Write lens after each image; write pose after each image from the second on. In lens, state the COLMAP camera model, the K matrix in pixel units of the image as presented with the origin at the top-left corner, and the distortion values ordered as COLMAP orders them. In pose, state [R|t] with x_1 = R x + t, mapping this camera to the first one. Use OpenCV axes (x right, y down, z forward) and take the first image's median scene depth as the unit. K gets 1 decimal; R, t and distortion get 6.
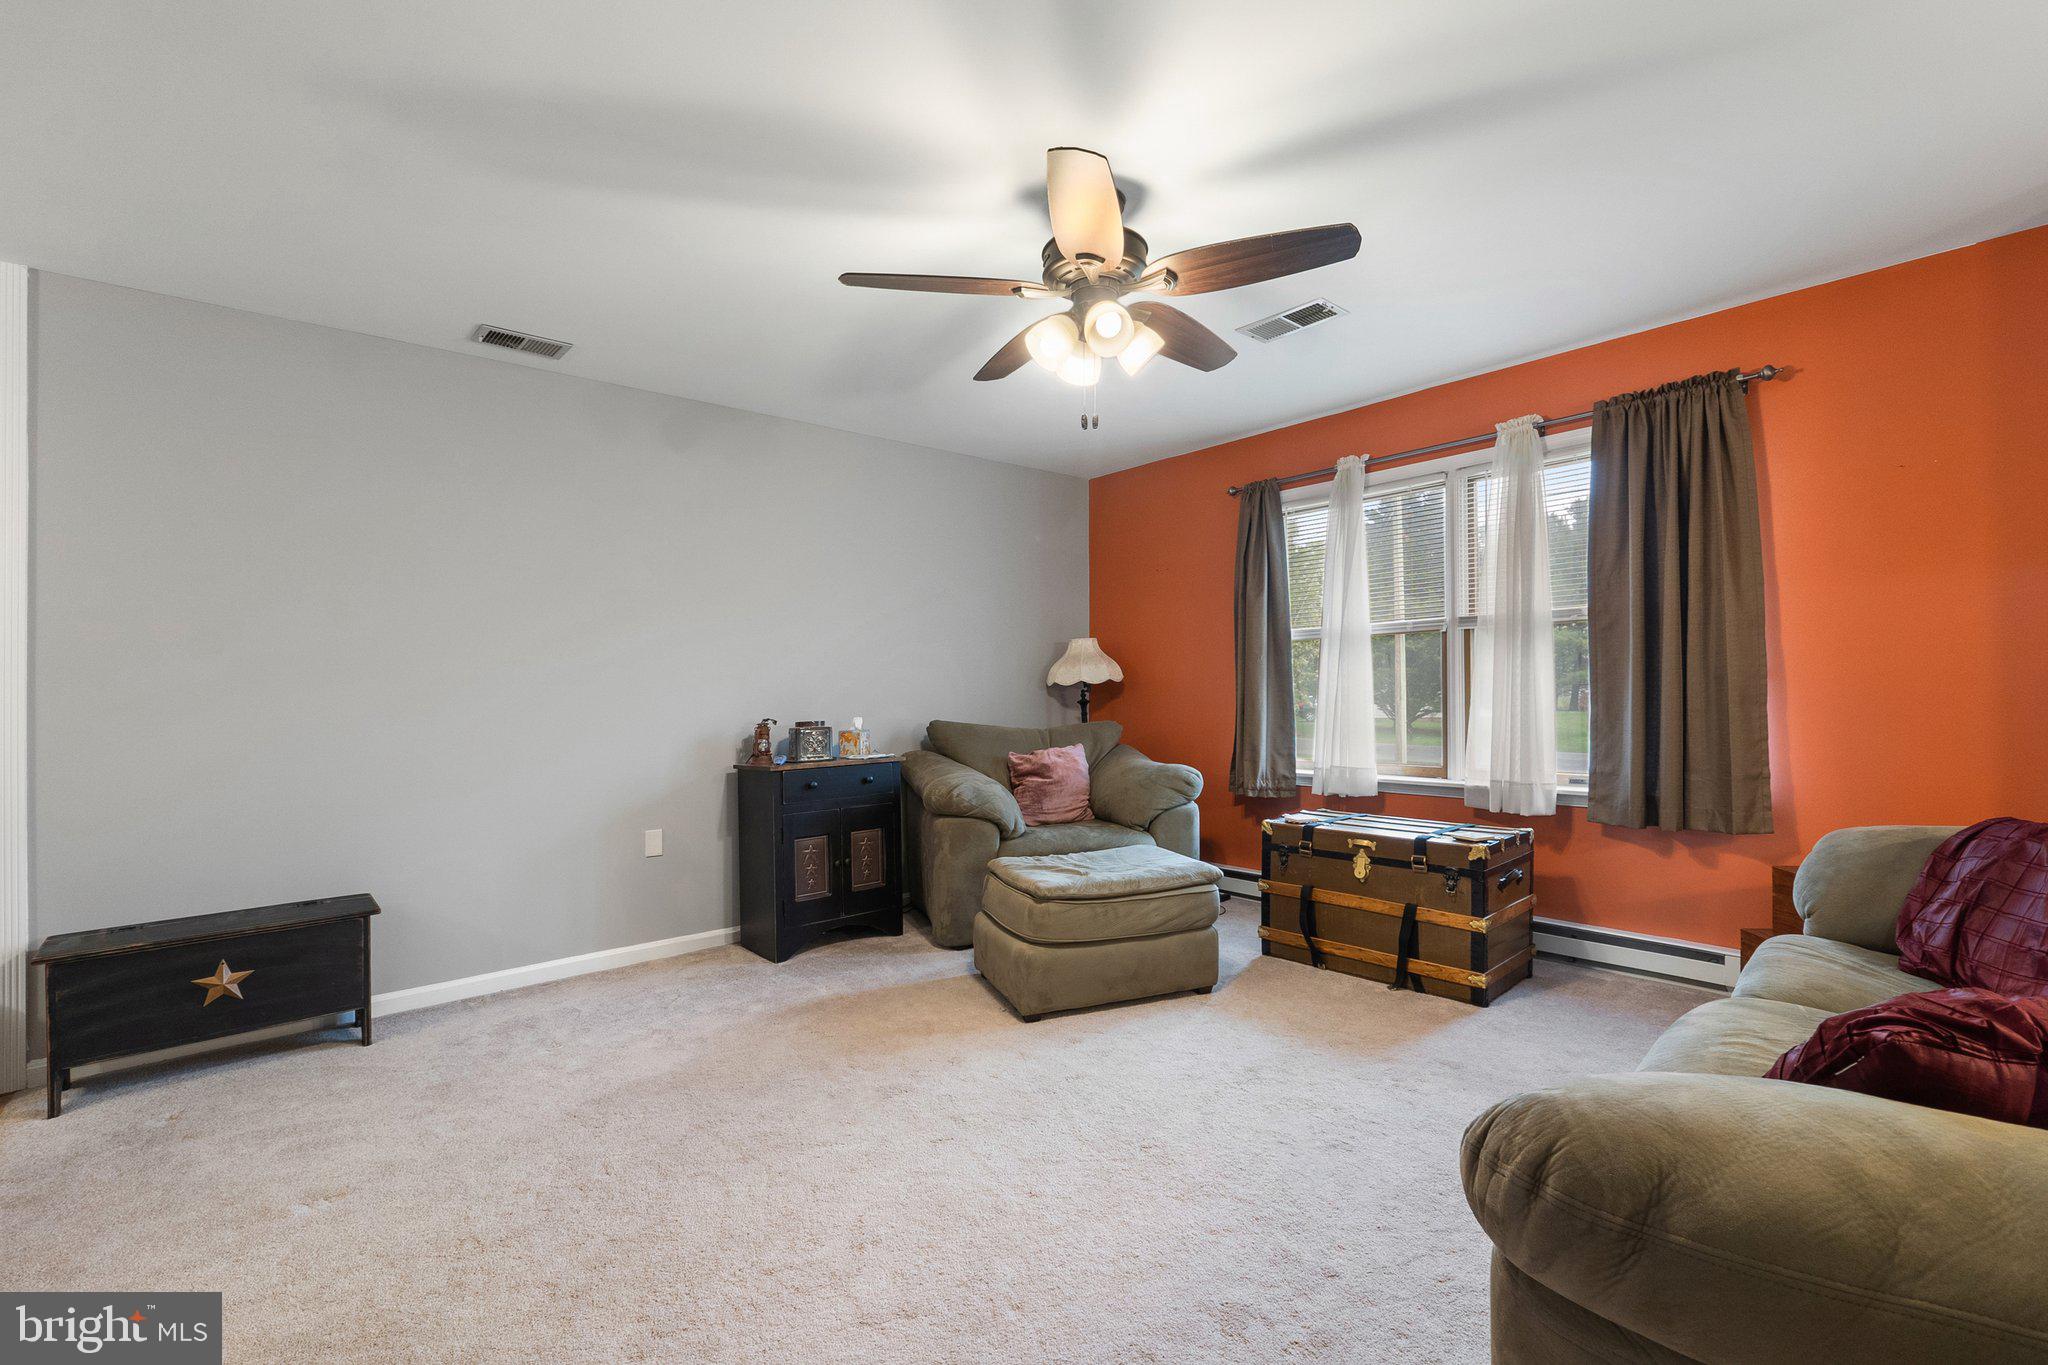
lens RADIAL K [[876.6, 0, 1024.8], [0, 876.6, 690.9], [0, 0, 1]] dist [-0.002903, -0.000554]
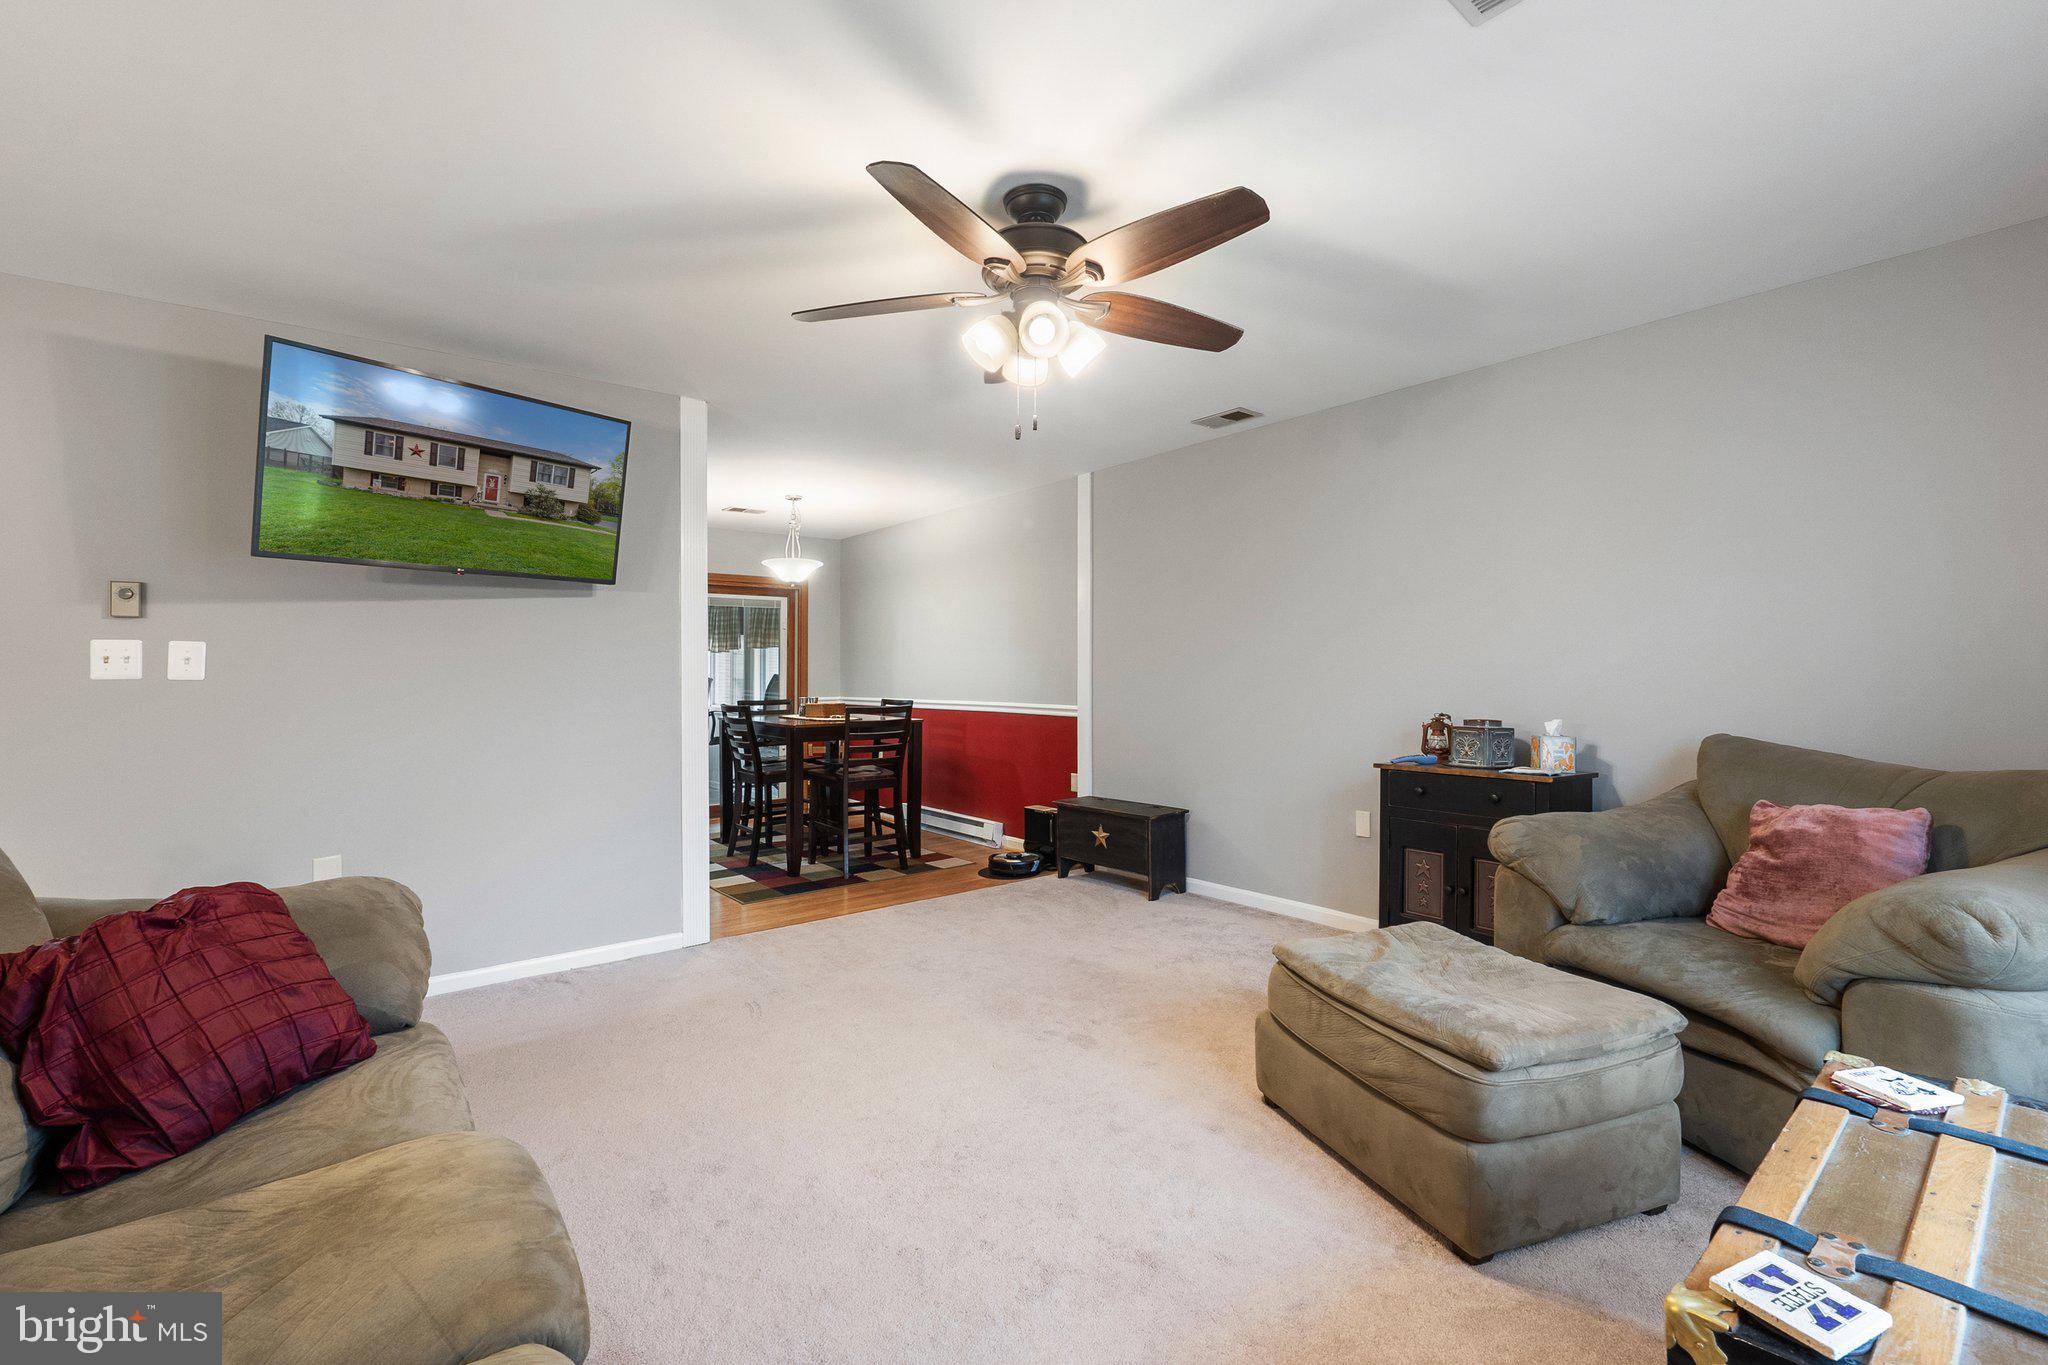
lens RADIAL K [[865.4, 0, 1030.2], [0, 865.4, 657.0], [0, 0, 1]] dist [-0.000470, -0.000092]
pose [[-0.024491, -0.003562, -0.999694, 0.696946], [0.004370, 0.999984, -0.003671, -0.029725], [0.999690, -0.004458, -0.024475, 0.682571]]
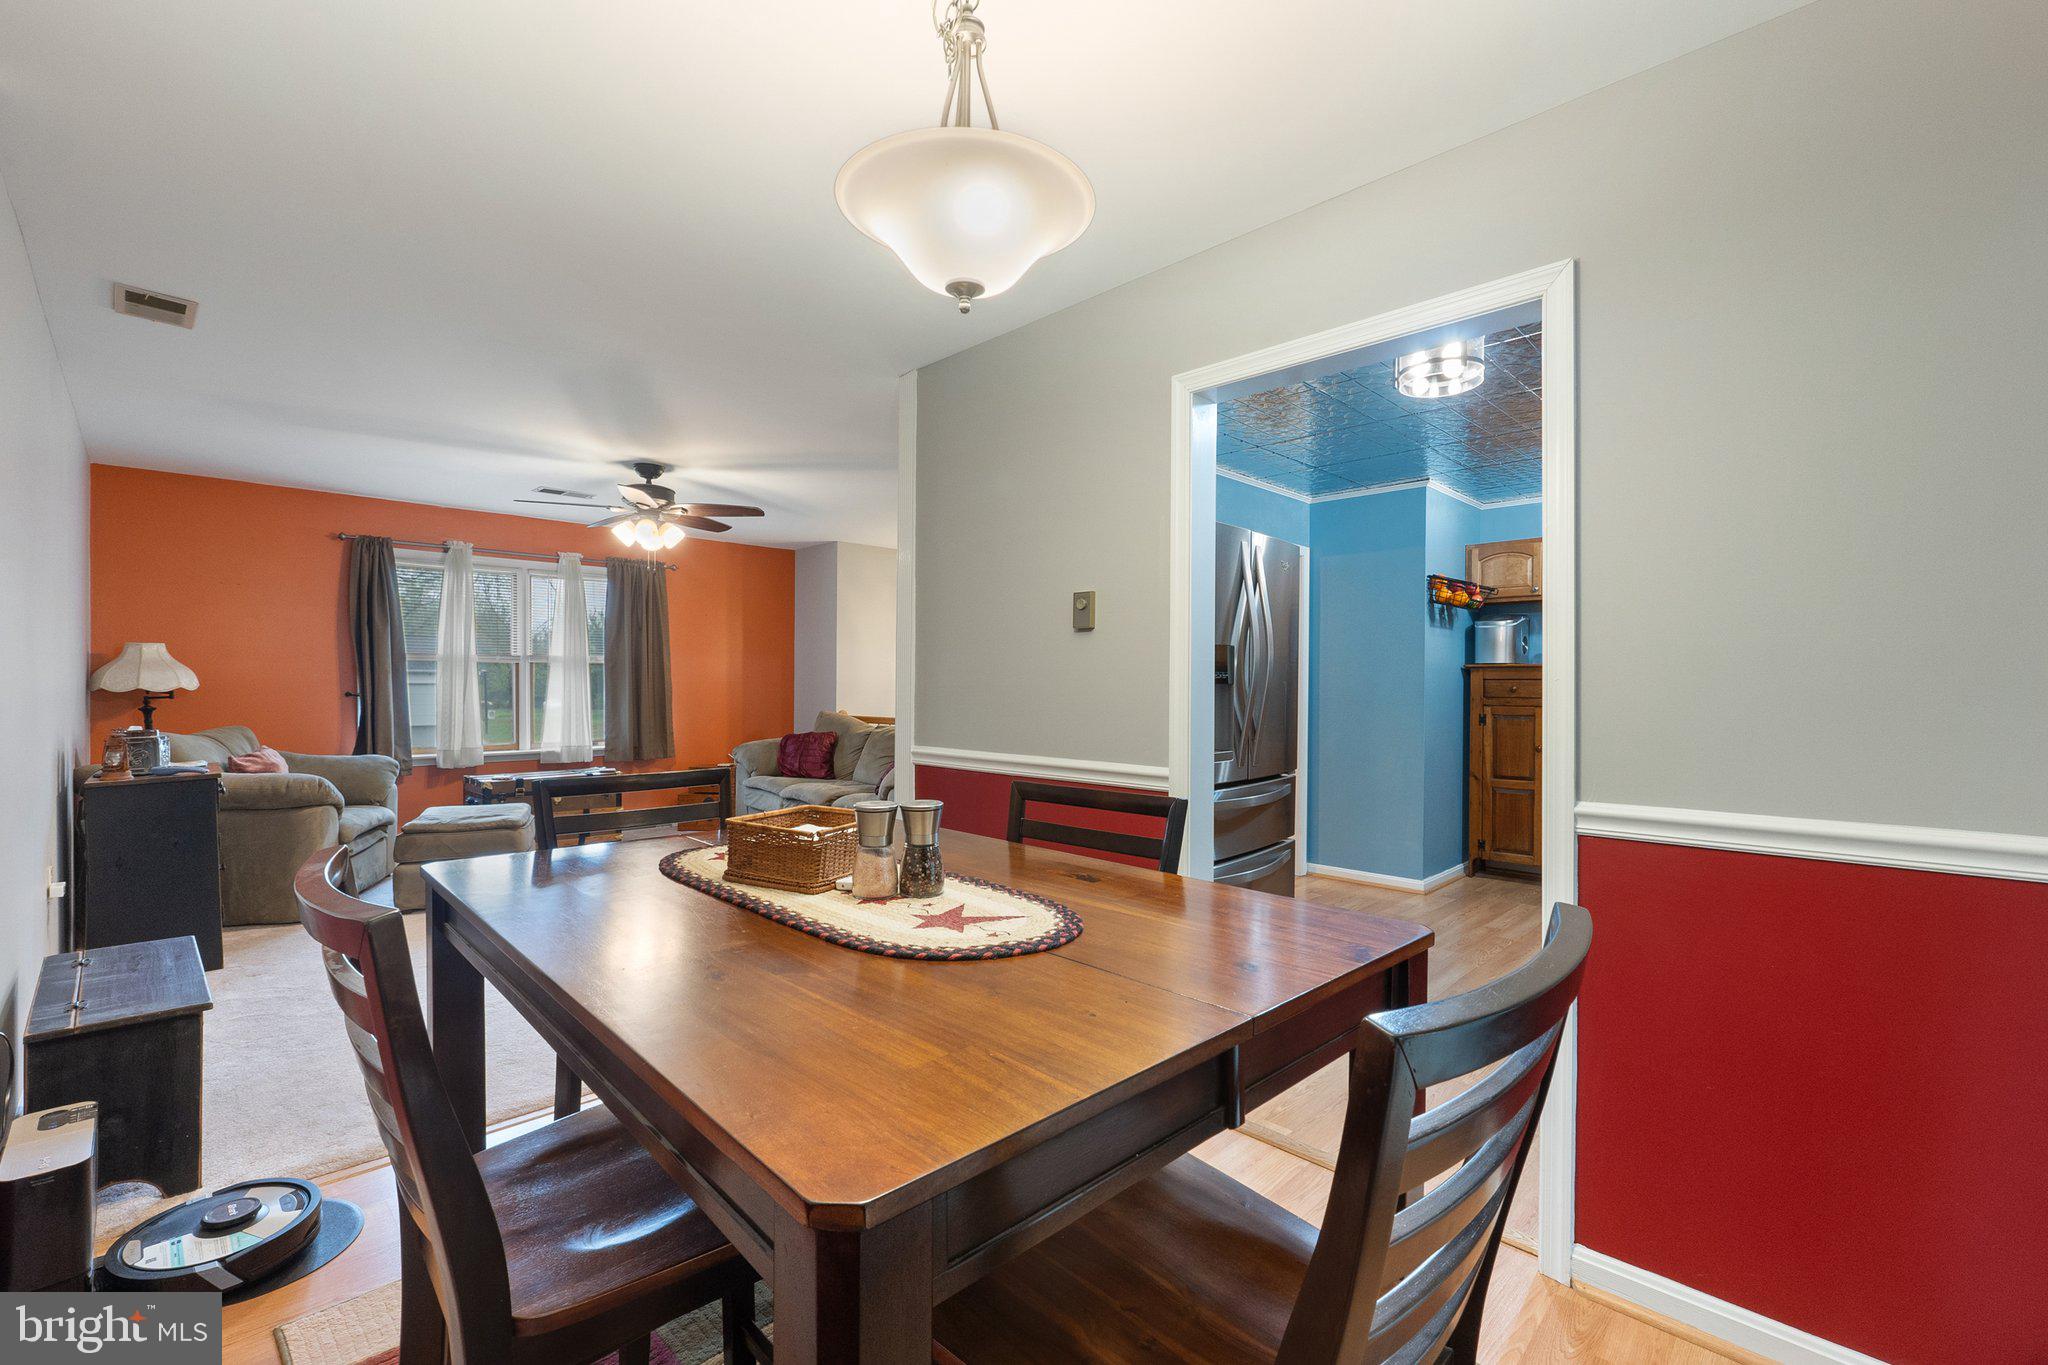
lens RADIAL K [[907.3, 0, 1028.1], [0, 907.3, 658.1], [0, 0, 1]] dist [0.001030, 0.000089]
pose [[-0.065019, 0.043672, 0.996928, -1.465059], [-0.000325, 0.999041, -0.043786, 0.000045], [-0.997884, -0.003171, -0.064942, 0.152639]]
